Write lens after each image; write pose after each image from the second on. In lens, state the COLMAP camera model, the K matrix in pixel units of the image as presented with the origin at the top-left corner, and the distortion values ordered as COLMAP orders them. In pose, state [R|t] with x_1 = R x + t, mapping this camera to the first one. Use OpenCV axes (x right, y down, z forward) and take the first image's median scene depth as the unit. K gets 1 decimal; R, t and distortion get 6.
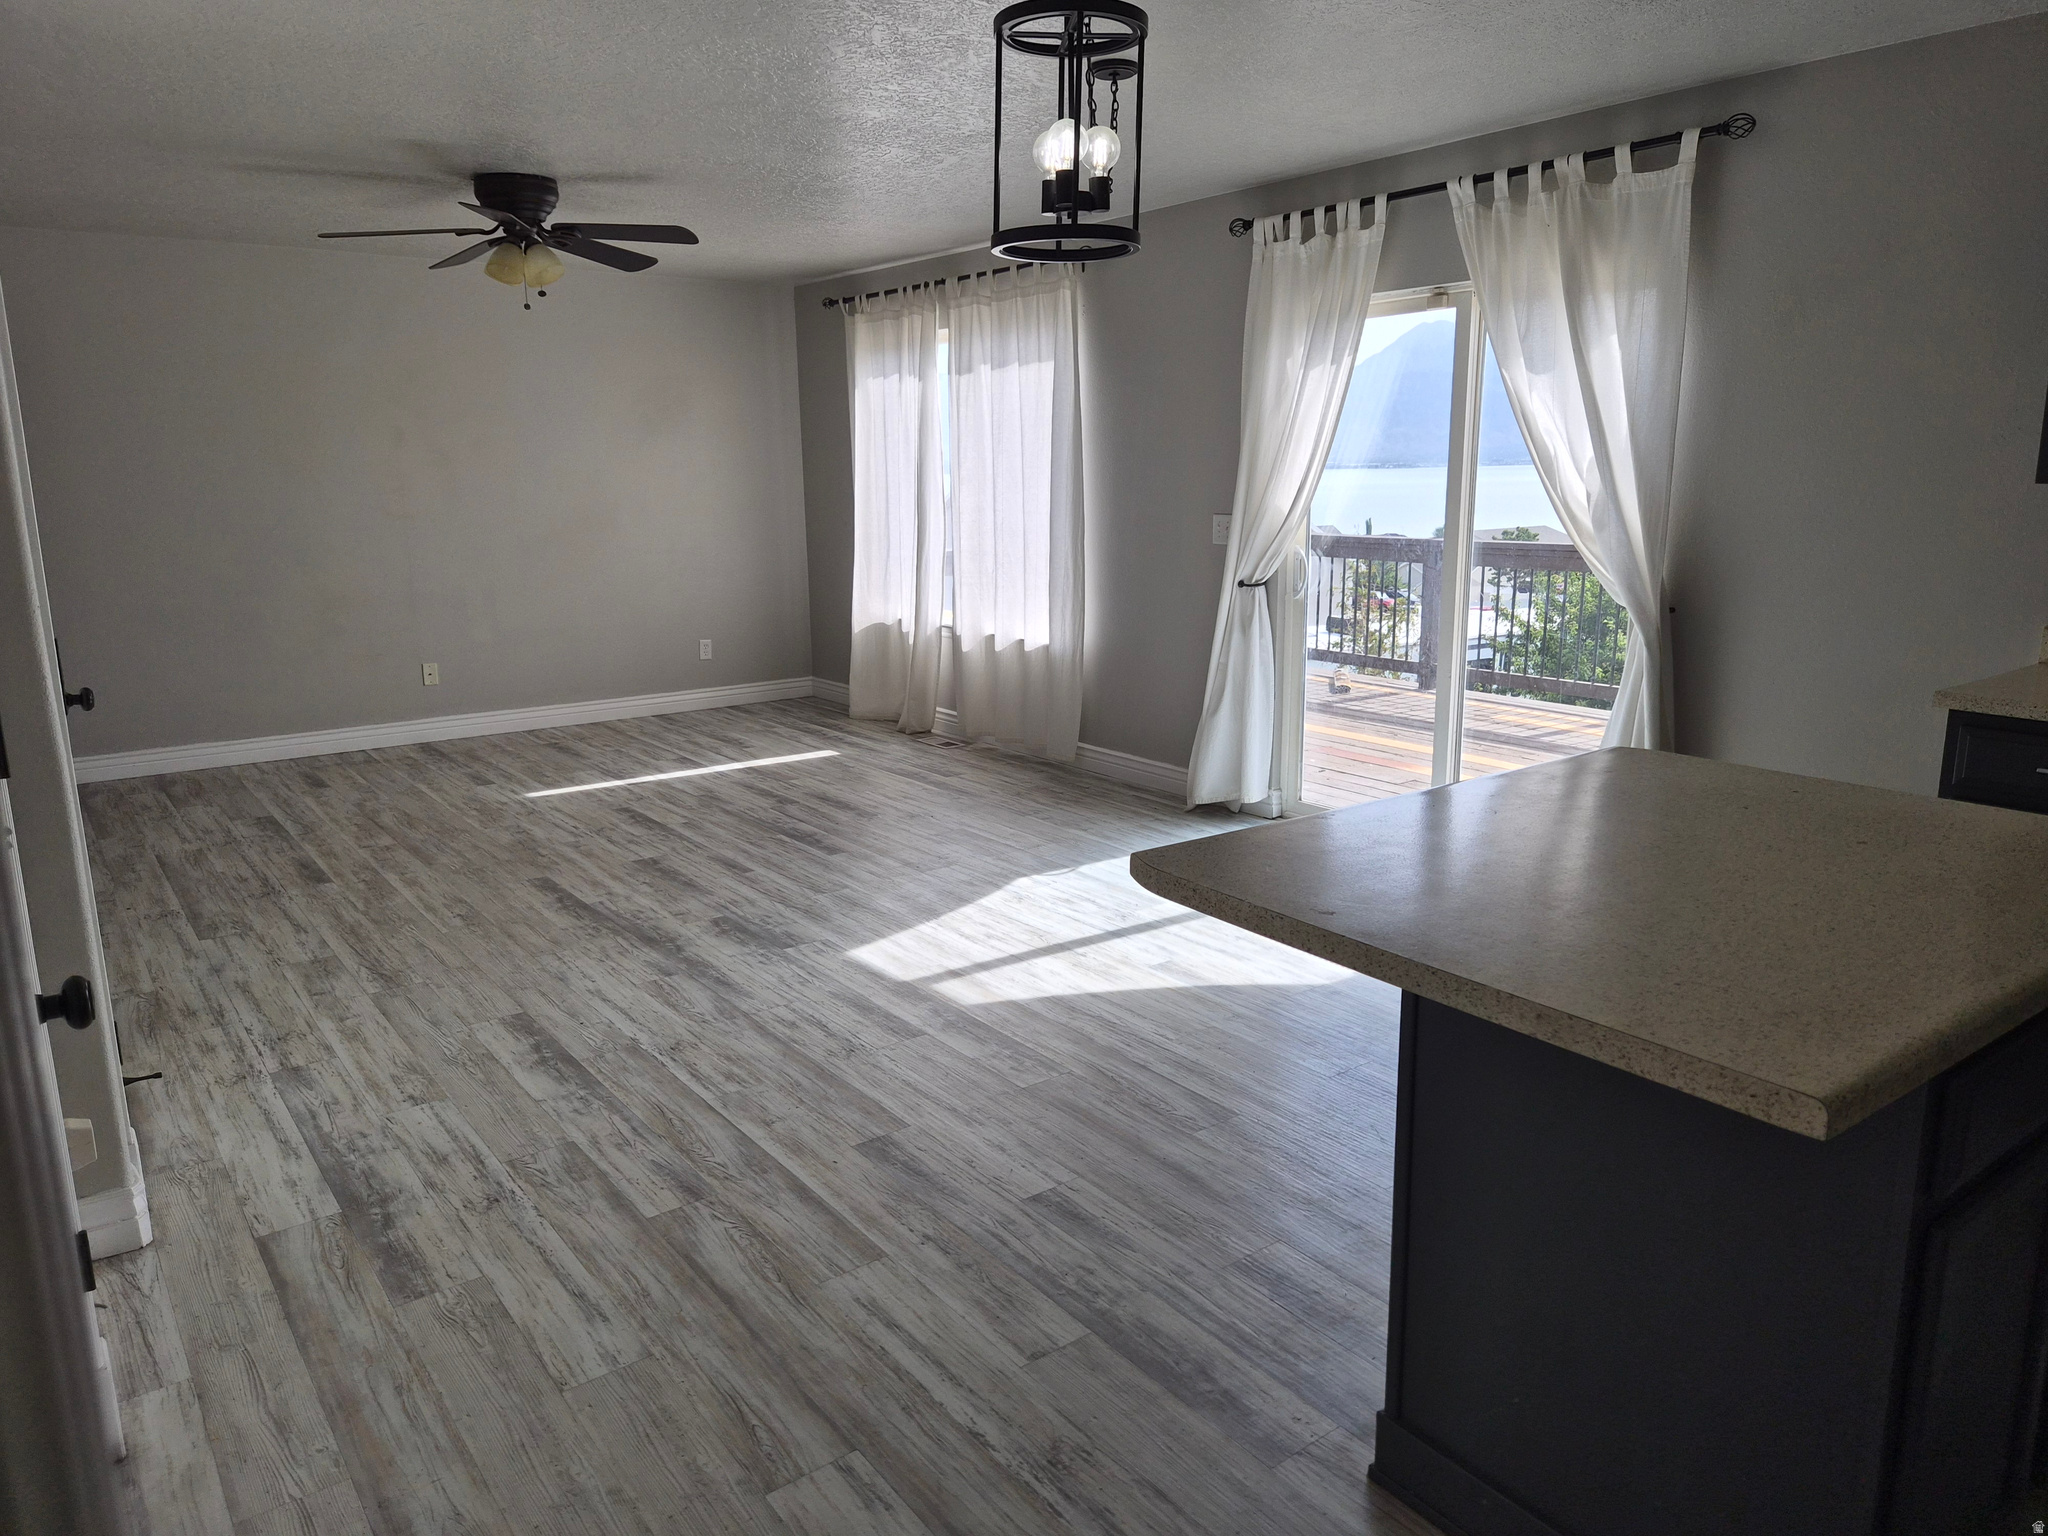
lens RADIAL K [[1388.8, 0, 1059.9], [0, 1388.8, 741.8], [0, 0, 1]] dist [0.058662, -0.049728]
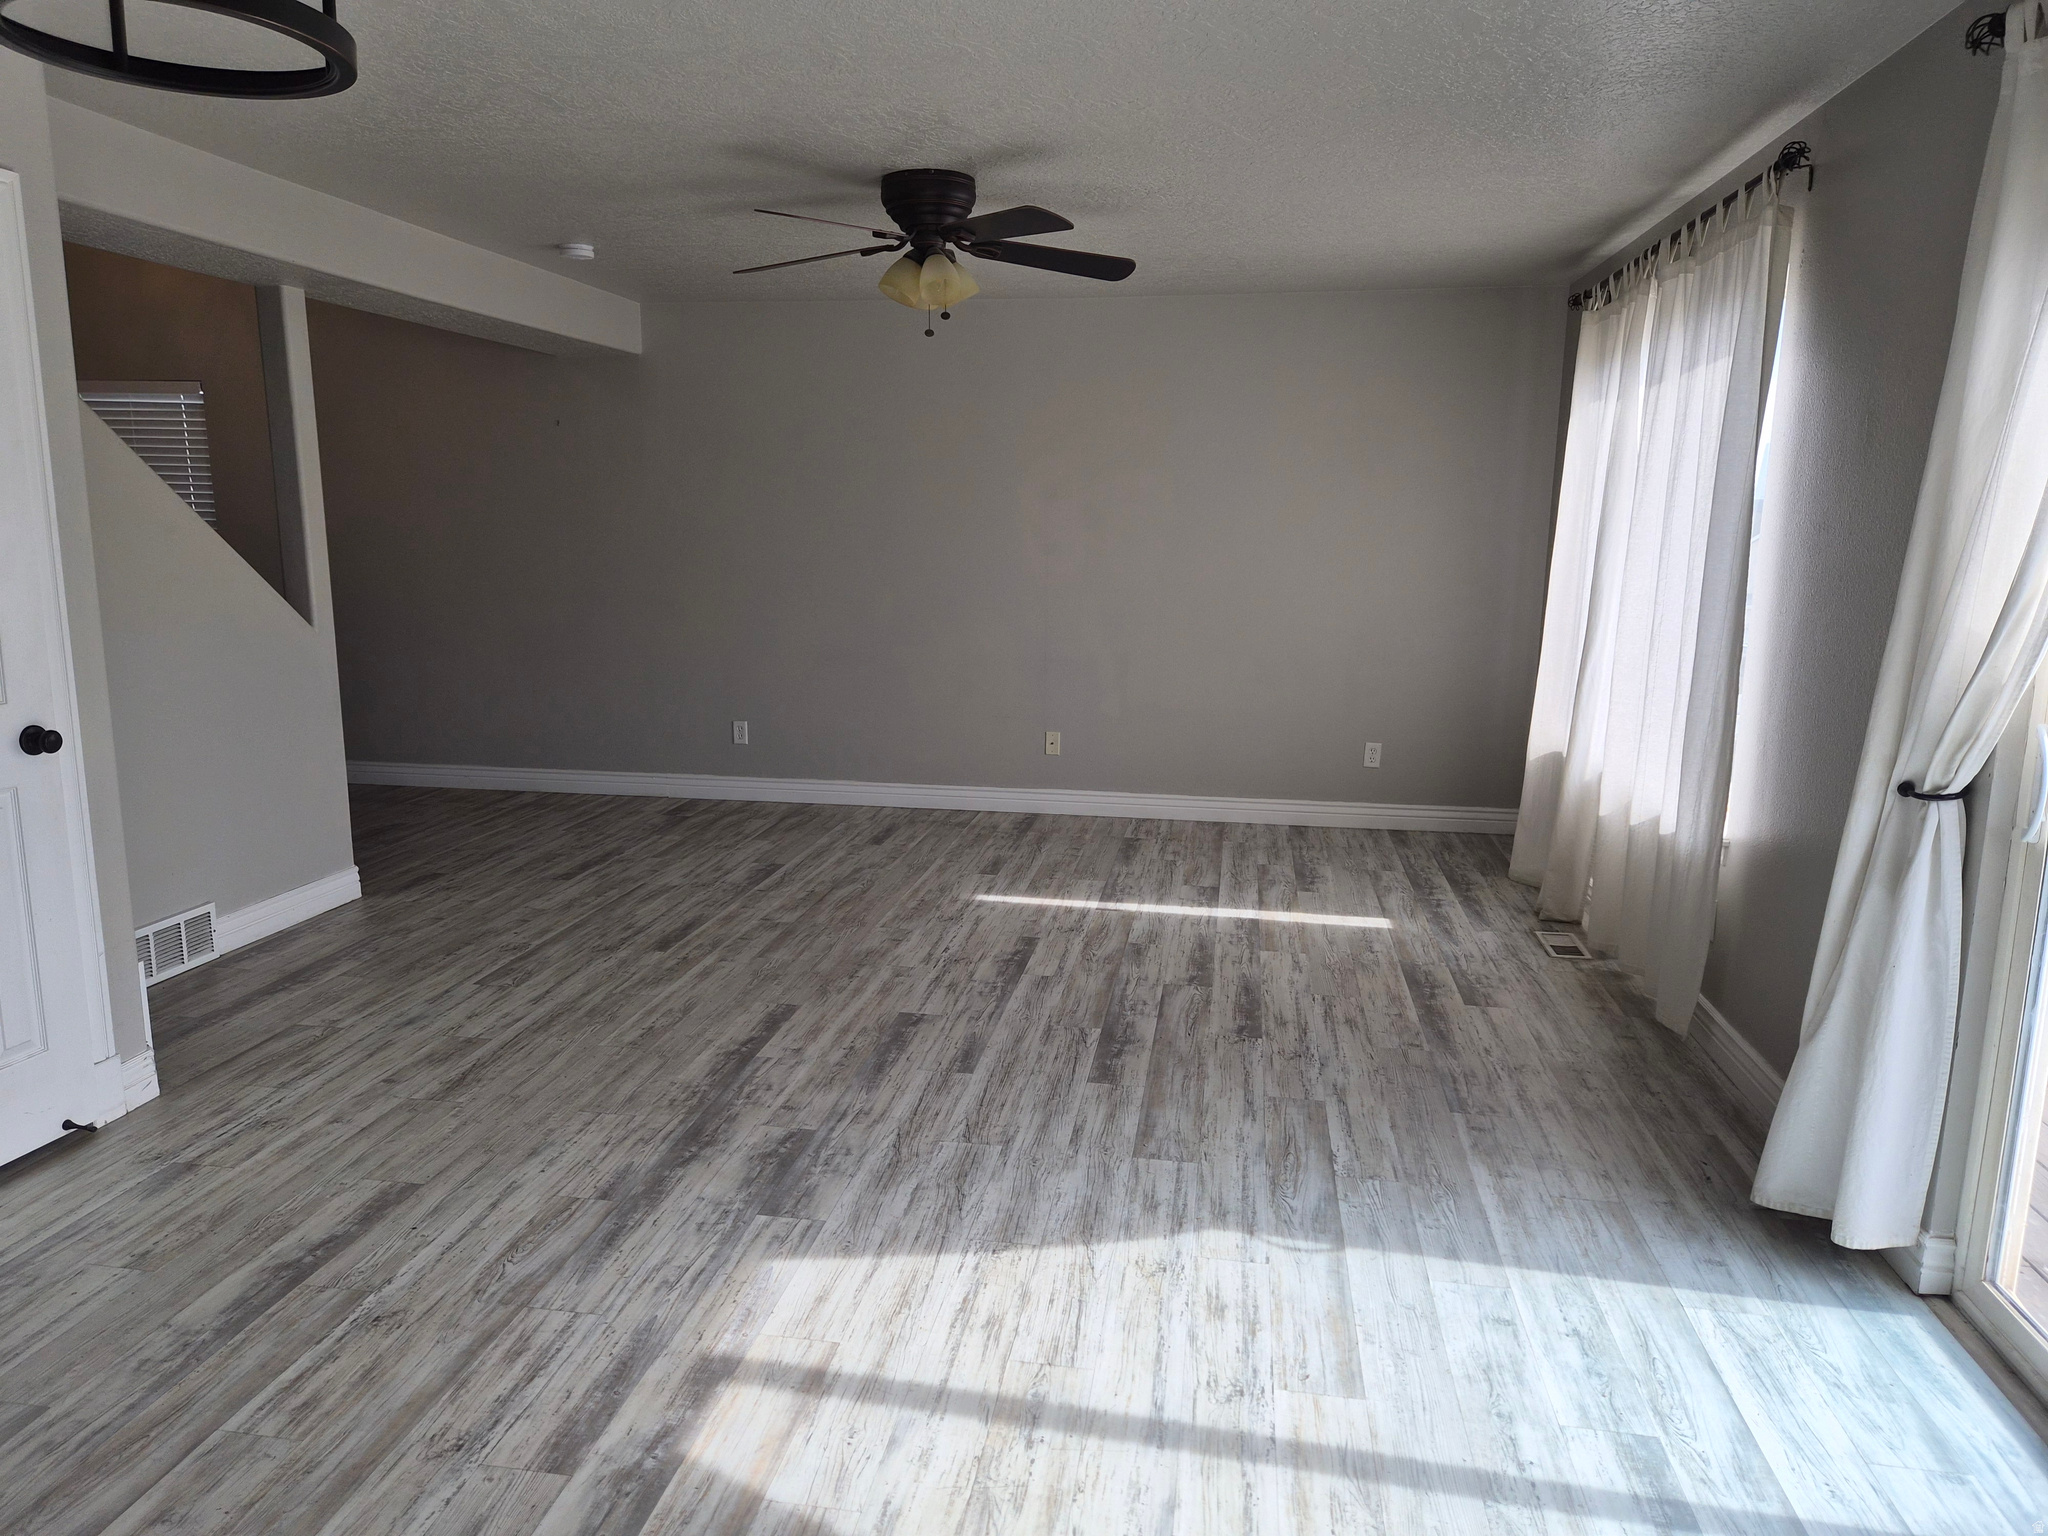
lens RADIAL K [[1388.8, 0, 1016.8], [0, 1388.8, 765.1], [0, 0, 1]] dist [0.058662, -0.049728]
pose [[0.675473, 0.145337, -0.722920, 0.337592], [-0.161696, 0.985717, 0.047087, -0.117802], [0.719438, 0.085087, 0.689325, 0.555779]]
